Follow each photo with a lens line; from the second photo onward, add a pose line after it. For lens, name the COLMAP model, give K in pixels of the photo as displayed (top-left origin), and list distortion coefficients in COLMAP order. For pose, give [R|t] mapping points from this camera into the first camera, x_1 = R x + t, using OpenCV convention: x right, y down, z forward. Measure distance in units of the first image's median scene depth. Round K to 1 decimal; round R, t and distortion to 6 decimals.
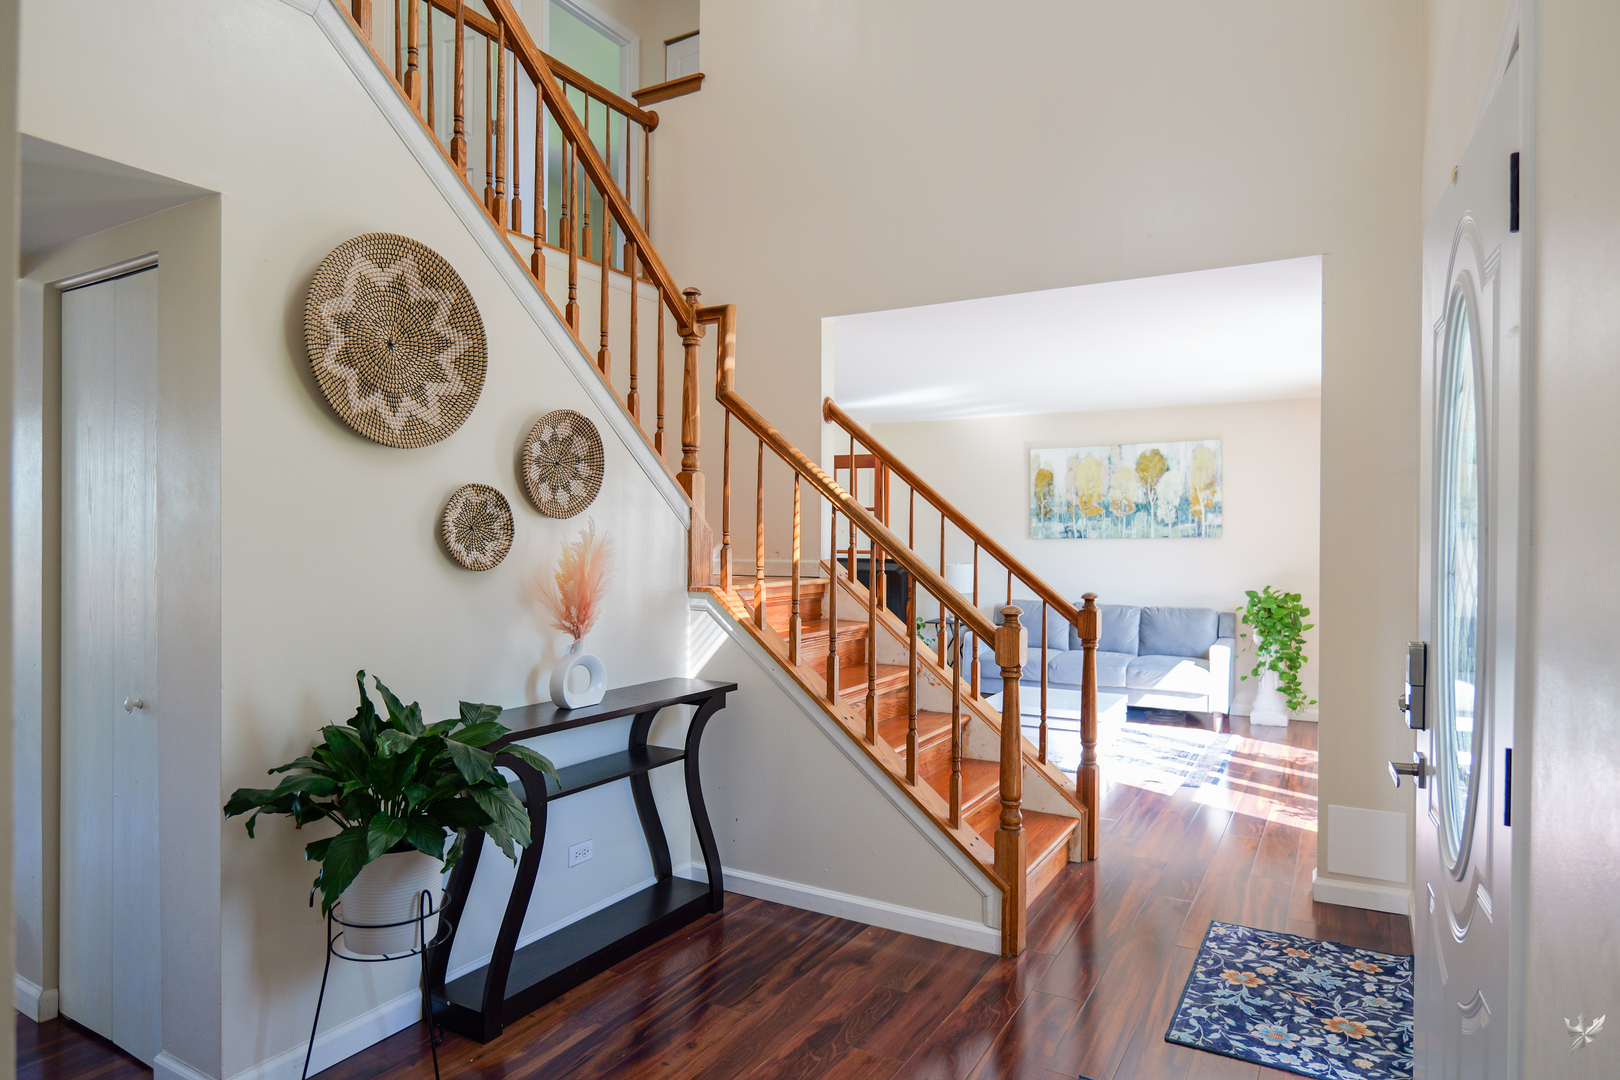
lens RADIAL K [[969.4, 0, 806.5], [0, 969.4, 540.1], [0, 0, 1]] dist [-0.004424, -0.000683]
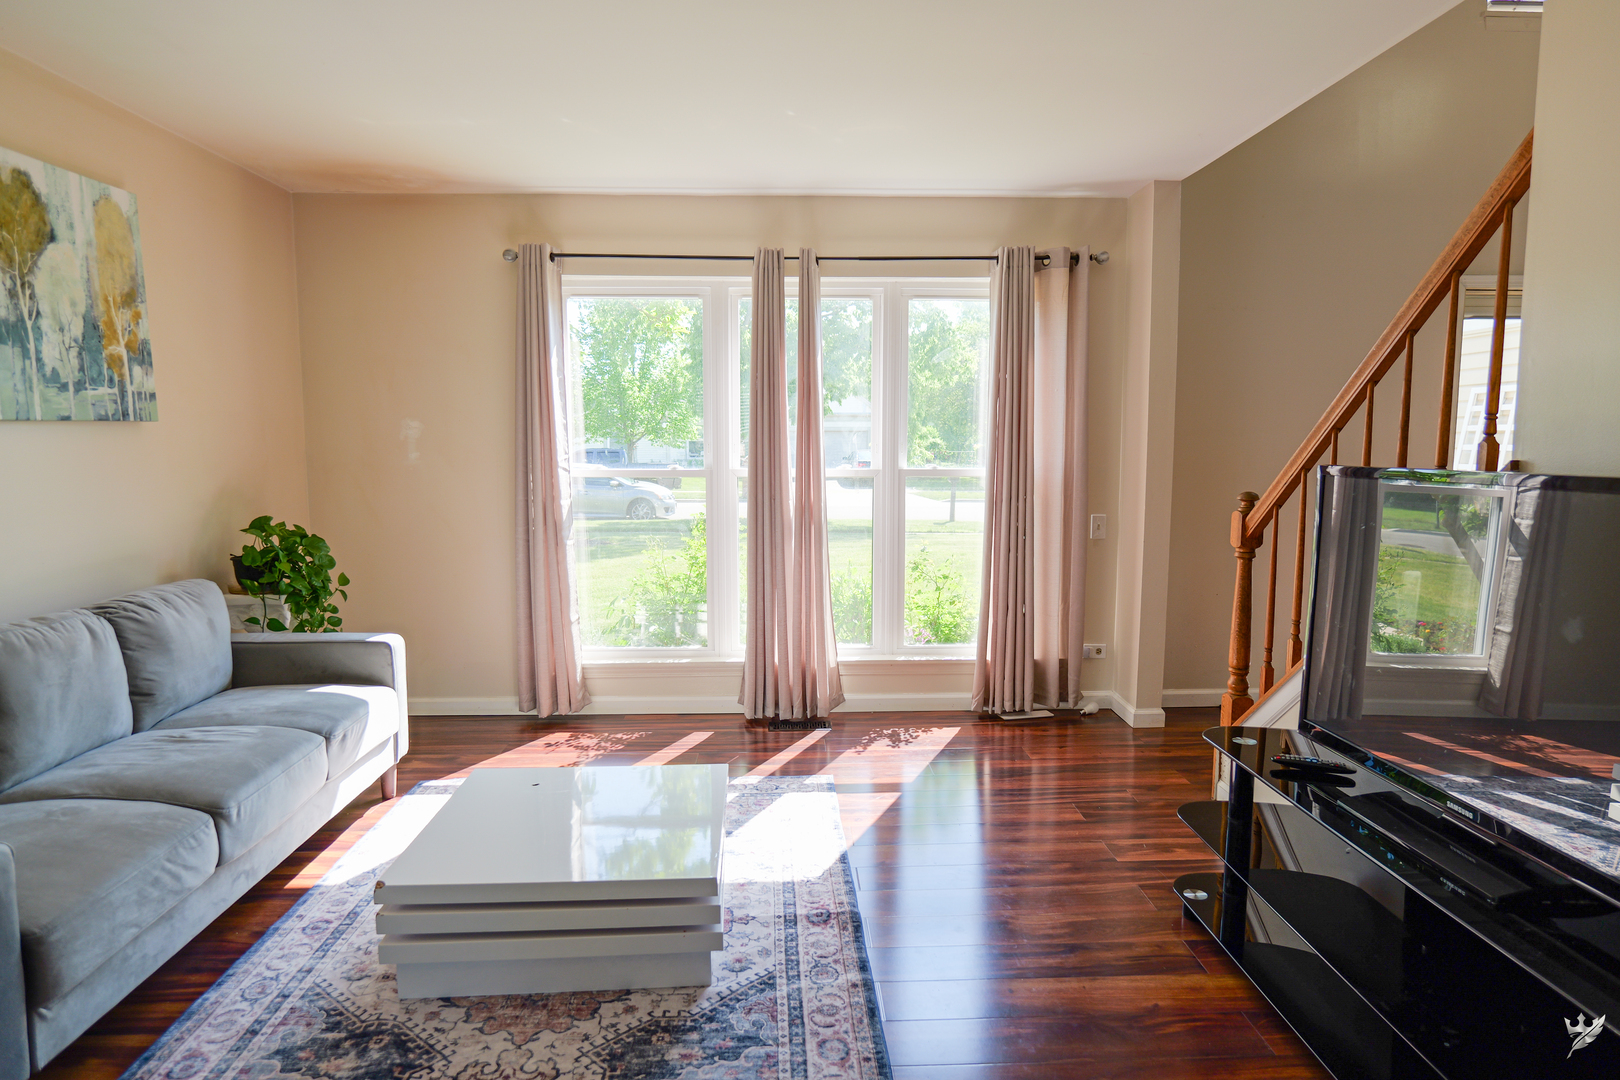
lens RADIAL K [[969.4, 0, 807.8], [0, 969.4, 541.8], [0, 0, 1]] dist [-0.004424, -0.000683]
pose [[-0.529572, -0.089463, 0.843534, -0.106902], [0.009774, 0.993713, 0.111526, 0.005194], [-0.848209, 0.067305, -0.525368, 0.965320]]
